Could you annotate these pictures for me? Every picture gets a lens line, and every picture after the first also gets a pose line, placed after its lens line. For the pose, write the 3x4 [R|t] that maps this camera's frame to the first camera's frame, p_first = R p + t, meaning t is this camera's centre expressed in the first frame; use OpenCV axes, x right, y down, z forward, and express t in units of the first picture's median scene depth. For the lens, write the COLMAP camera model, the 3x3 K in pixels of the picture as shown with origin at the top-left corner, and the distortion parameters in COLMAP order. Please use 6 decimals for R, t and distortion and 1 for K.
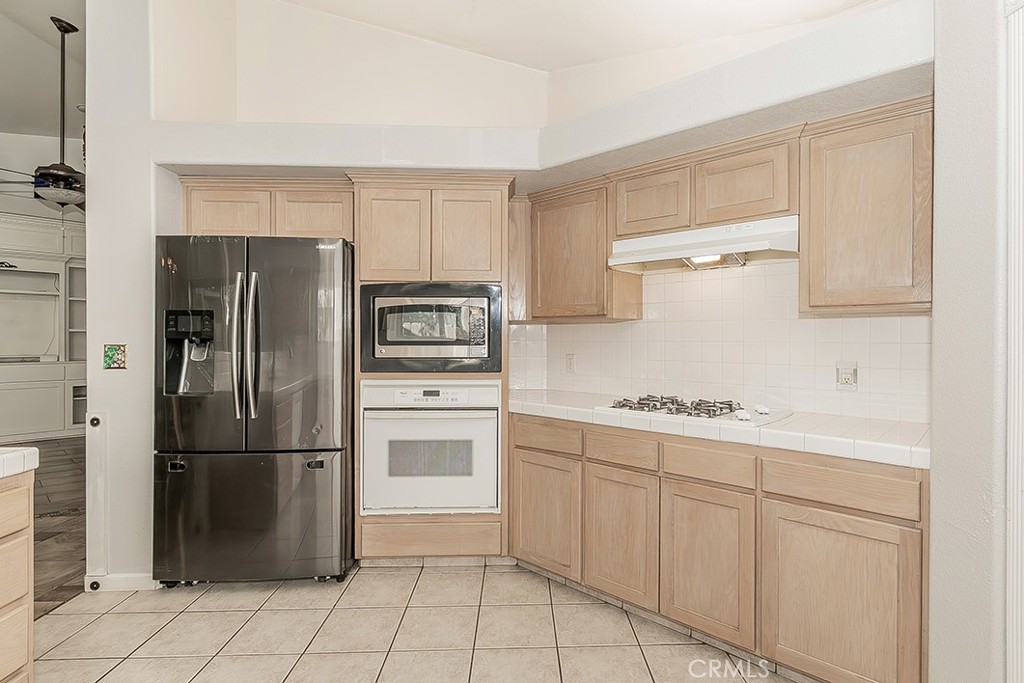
lens RADIAL K [[530.6, 0, 504.6], [0, 530.6, 337.6], [0, 0, 1]] dist [-0.000472, 0.000347]
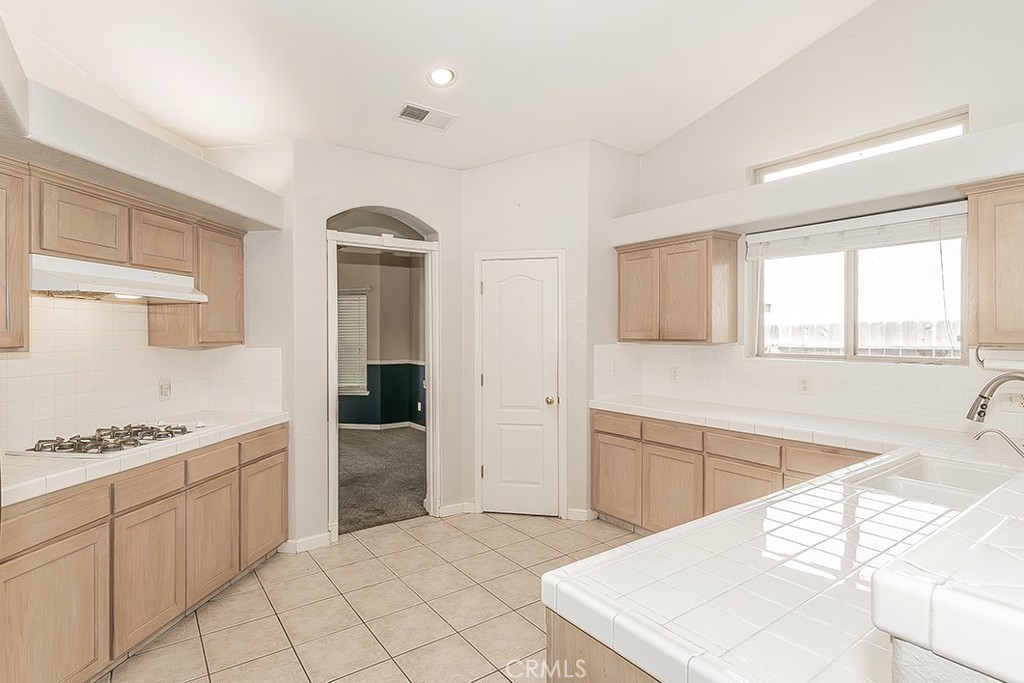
lens RADIAL K [[530.6, 0, 504.6], [0, 530.6, 337.6], [0, 0, 1]] dist [-0.000472, 0.000347]
pose [[-0.603158, -0.003254, 0.797615, -1.008049], [0.006821, 0.999934, 0.009238, -0.072115], [-0.797592, 0.011012, -0.603096, 1.108514]]
